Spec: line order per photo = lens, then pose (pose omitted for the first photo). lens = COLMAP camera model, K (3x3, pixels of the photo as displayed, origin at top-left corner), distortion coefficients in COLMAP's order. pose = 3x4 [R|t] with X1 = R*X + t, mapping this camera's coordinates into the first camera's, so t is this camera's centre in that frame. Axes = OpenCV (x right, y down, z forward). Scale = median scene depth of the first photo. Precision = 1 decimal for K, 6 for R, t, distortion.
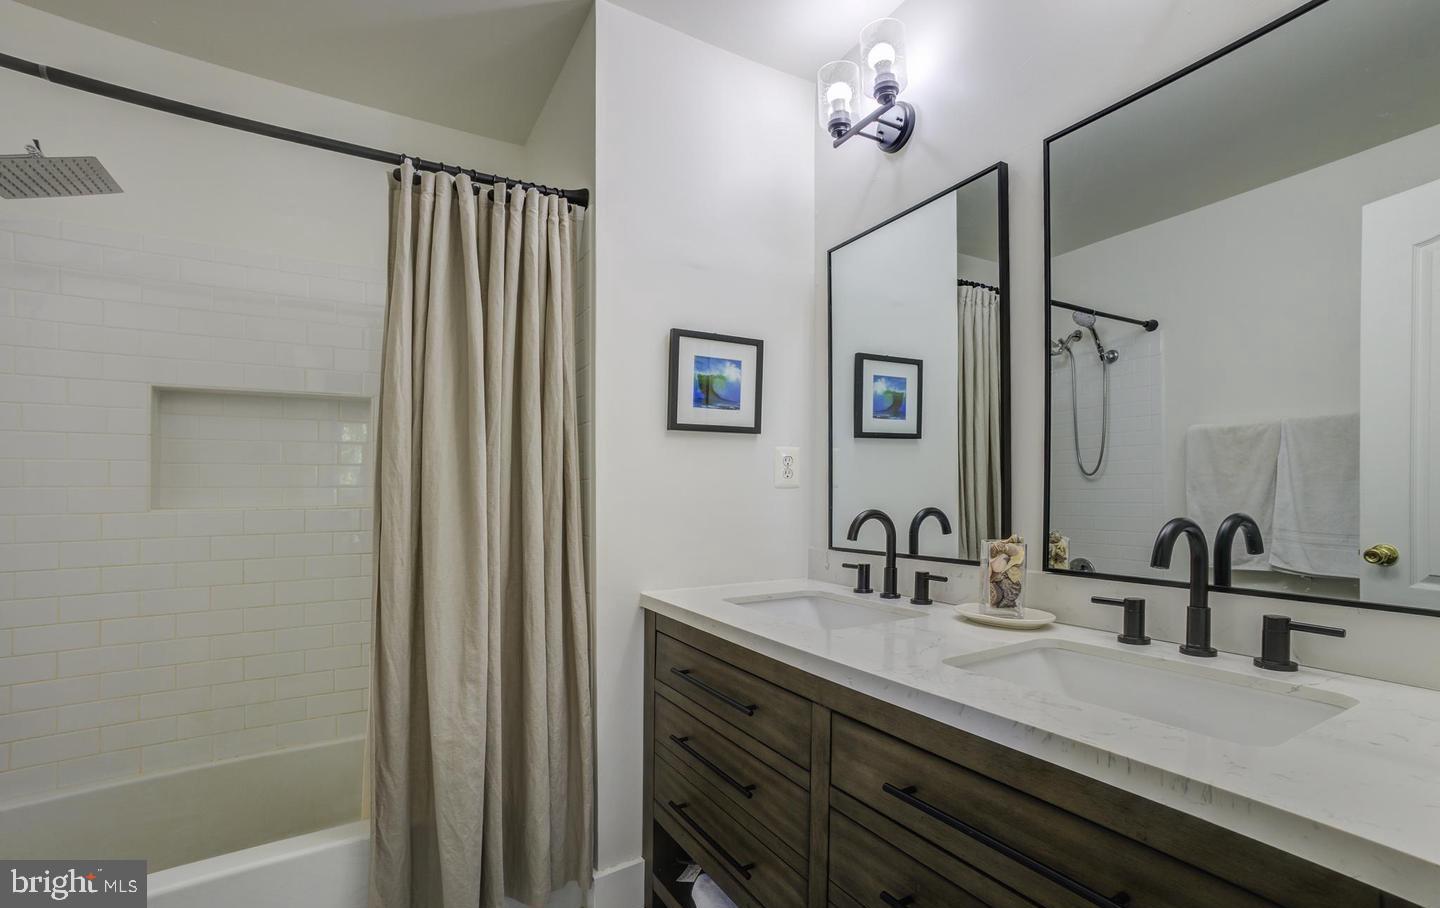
lens RADIAL K [[630.7, 0, 731.0], [0, 630.7, 489.8], [0, 0, 1]] dist [-0.021317, 0.009913]
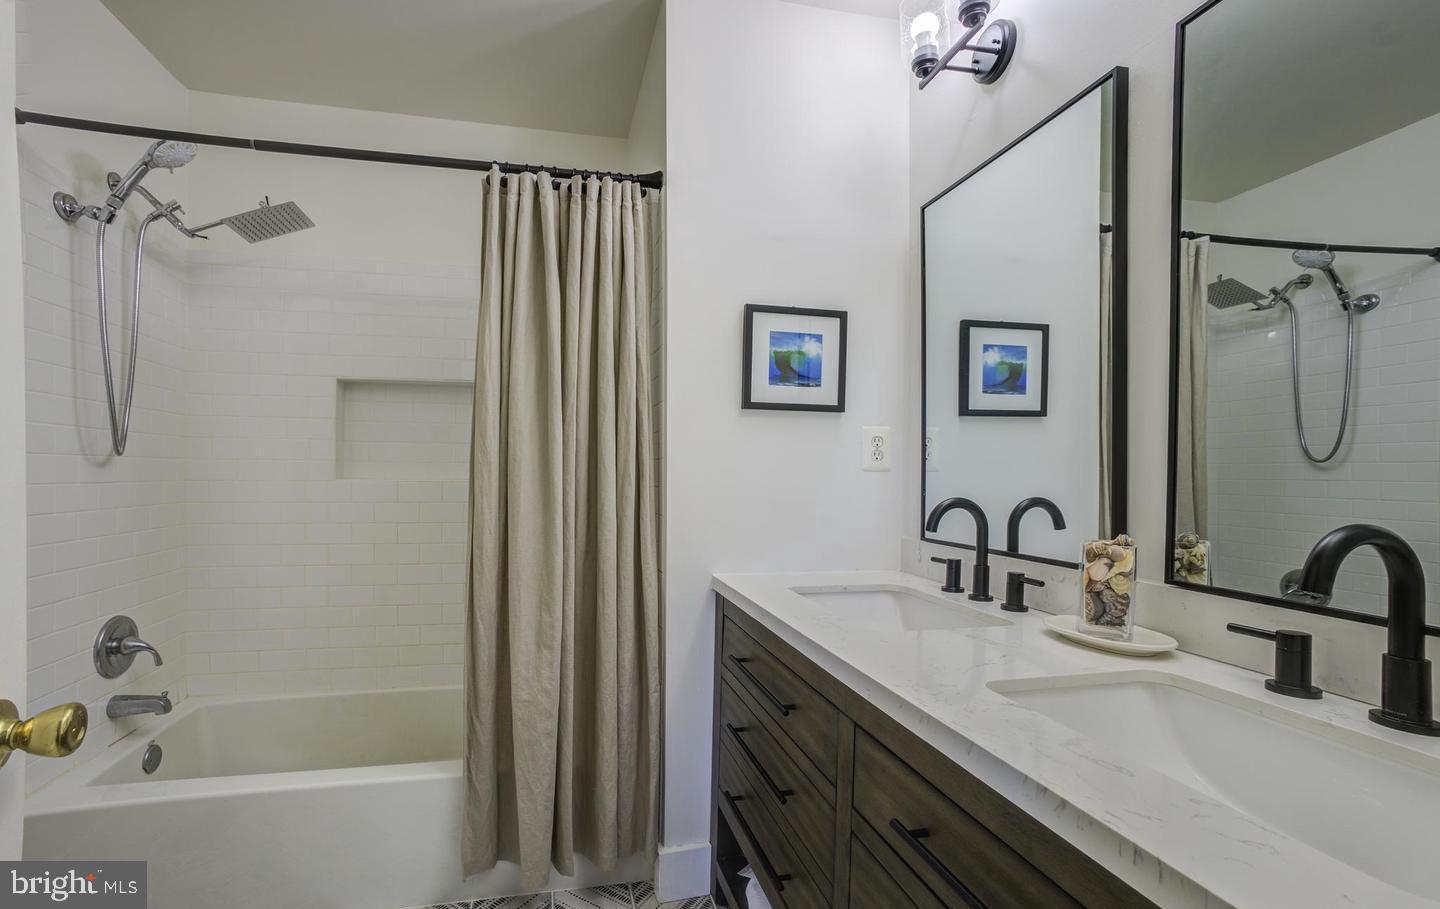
lens RADIAL K [[627.3, 0, 671.3], [0, 627.3, 471.3], [0, 0, 1]] dist [-0.016654, 0.007822]
pose [[0.949870, 0.018229, -0.312112, 0.114152], [-0.017666, 0.999833, 0.004631, -0.002143], [0.312144, 0.001115, 0.950034, 0.052473]]
